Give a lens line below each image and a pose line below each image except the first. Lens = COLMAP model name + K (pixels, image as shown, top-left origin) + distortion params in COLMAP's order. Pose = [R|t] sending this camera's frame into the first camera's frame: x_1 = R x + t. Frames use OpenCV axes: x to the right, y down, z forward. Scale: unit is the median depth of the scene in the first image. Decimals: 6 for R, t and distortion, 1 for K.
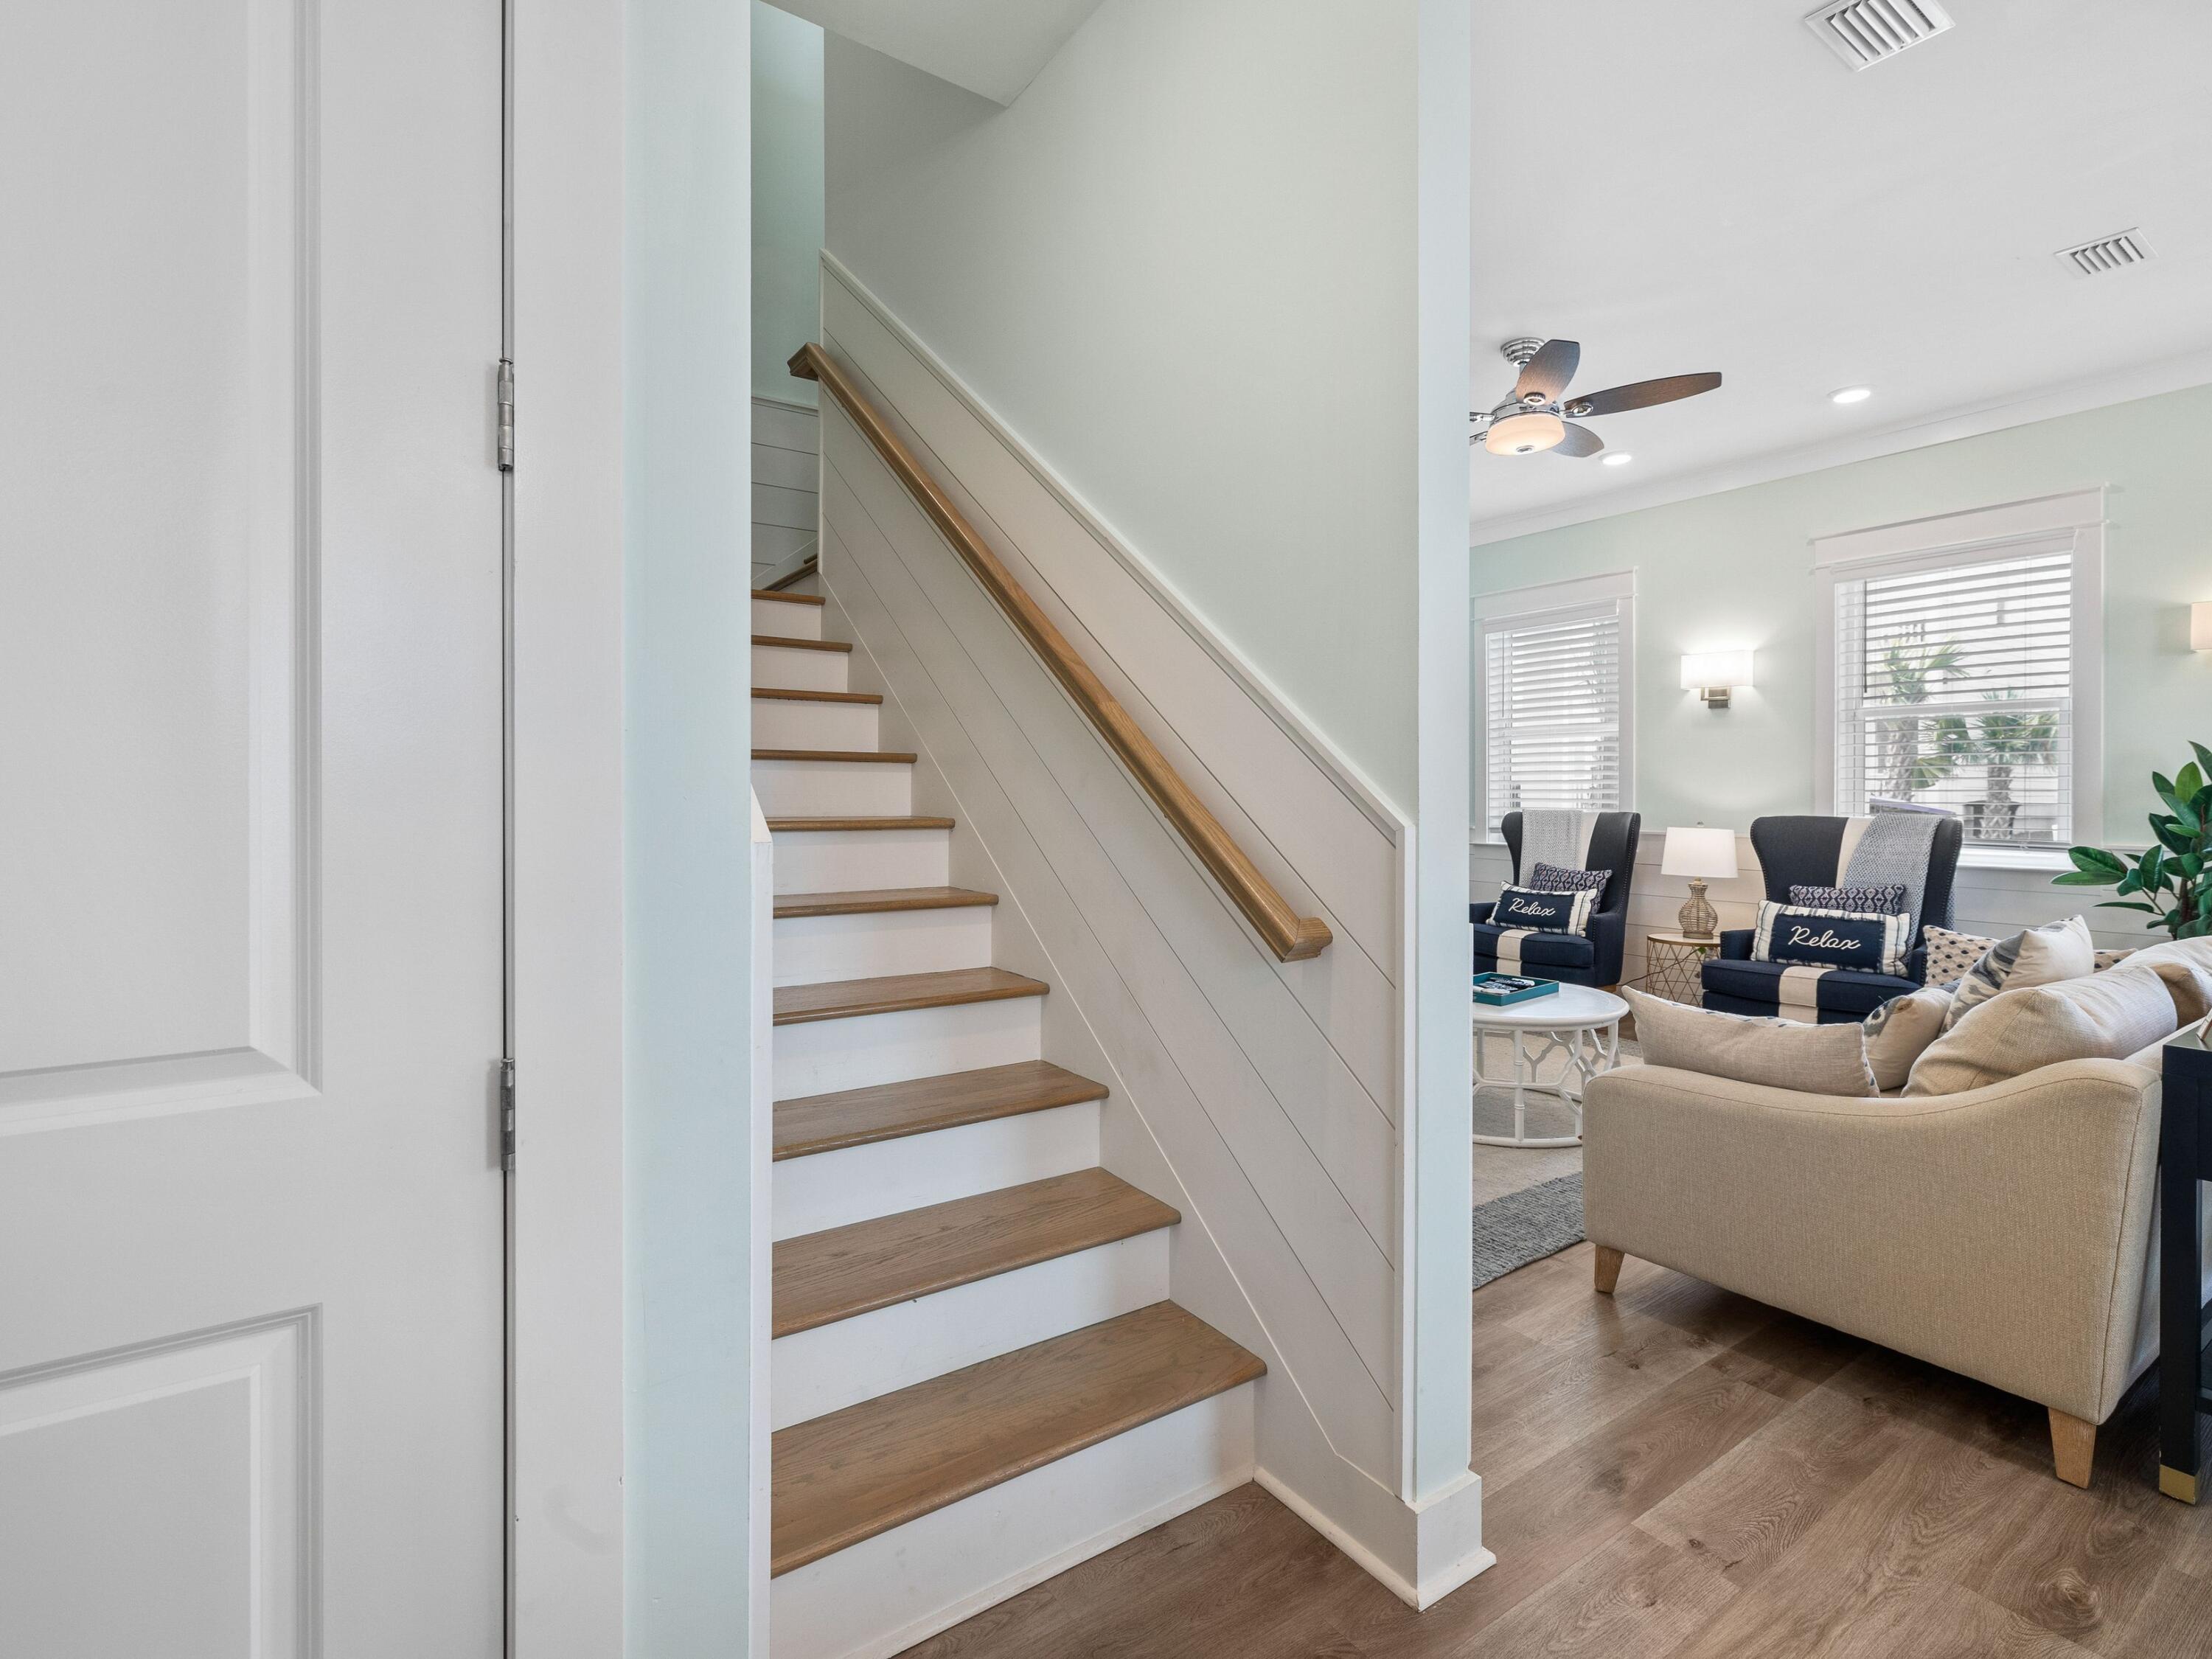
lens RADIAL K [[1051.0, 0, 1100.2], [0, 1051.0, 795.0], [0, 0, 1]] dist [-0.001017, 0.000744]
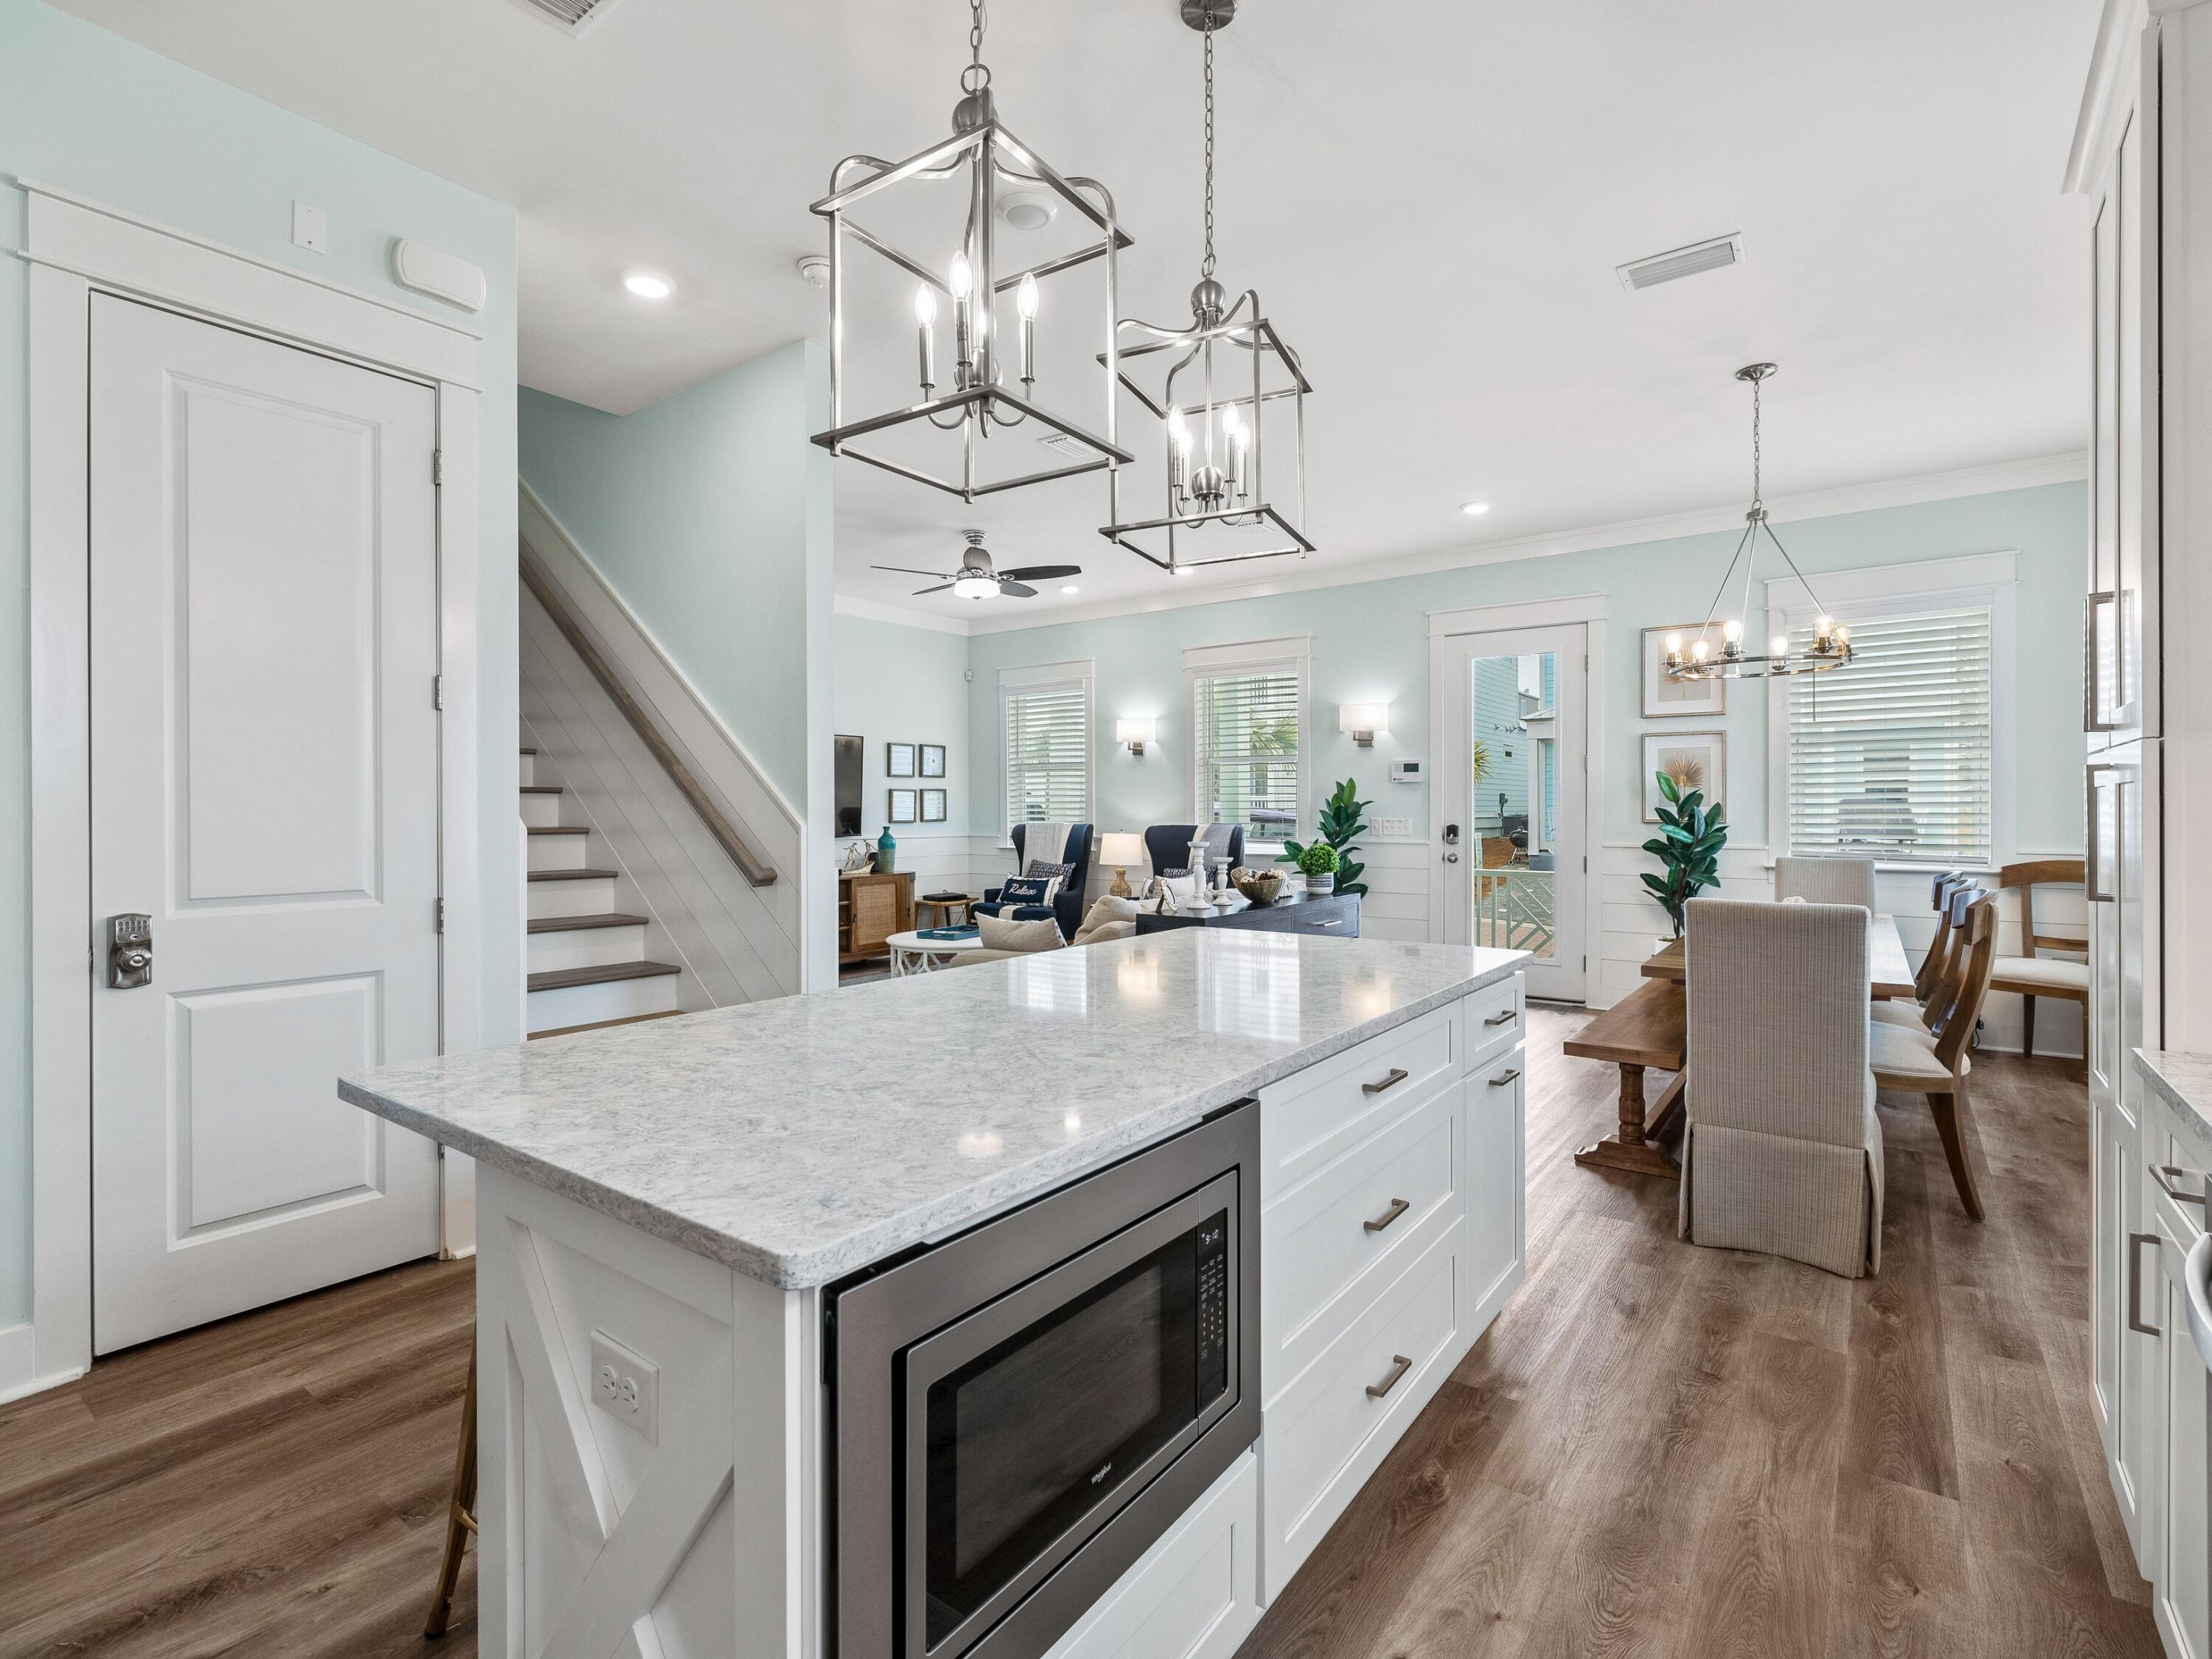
lens RADIAL K [[1051.0, 0, 1108.1], [0, 1051.0, 821.6], [0, 0, 1]] dist [-0.001017, 0.000744]
pose [[0.945188, -0.005624, 0.326479, 0.060383], [0.003063, 0.999960, 0.008360, 0.001181], [-0.326513, -0.006901, 0.945167, -0.530294]]
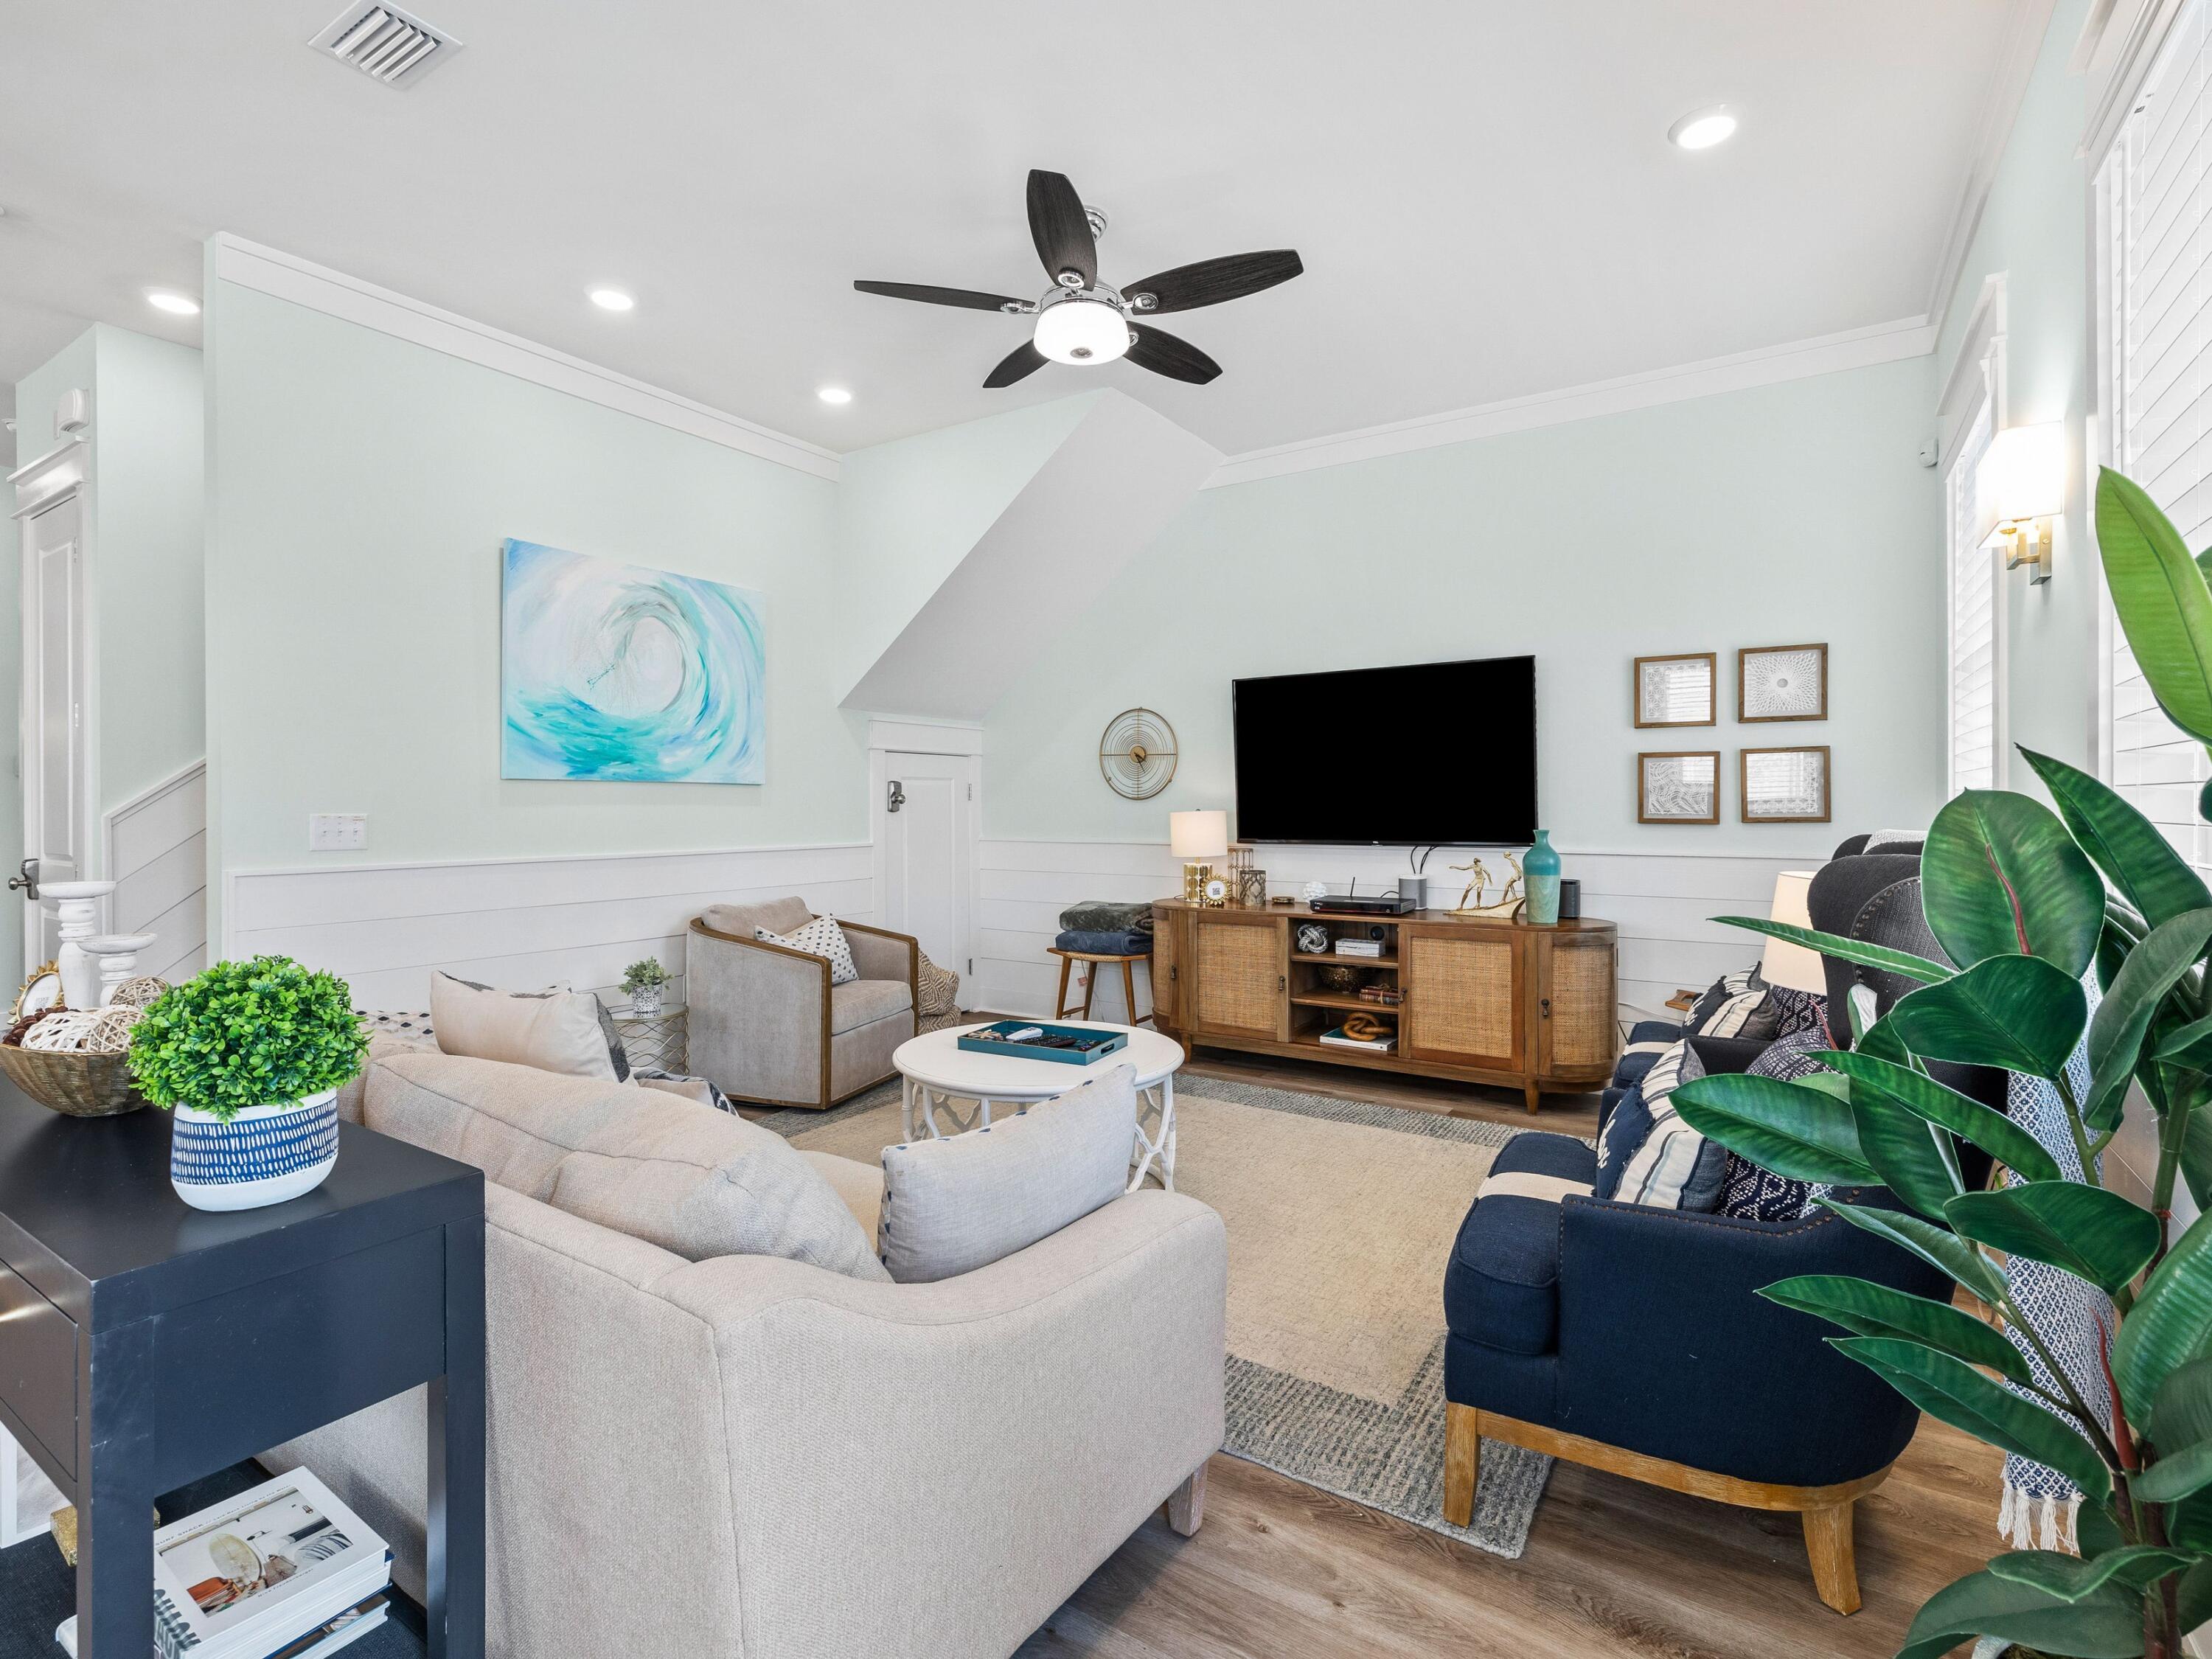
lens RADIAL K [[1051.0, 0, 1105.9], [0, 1051.0, 817.5], [0, 0, 1]] dist [-0.001017, 0.000744]
pose [[0.391667, 0.009278, -0.920060, 1.005523], [-0.001587, 0.999954, 0.009408, 0.004975], [0.920106, -0.002224, 0.391664, 0.644977]]
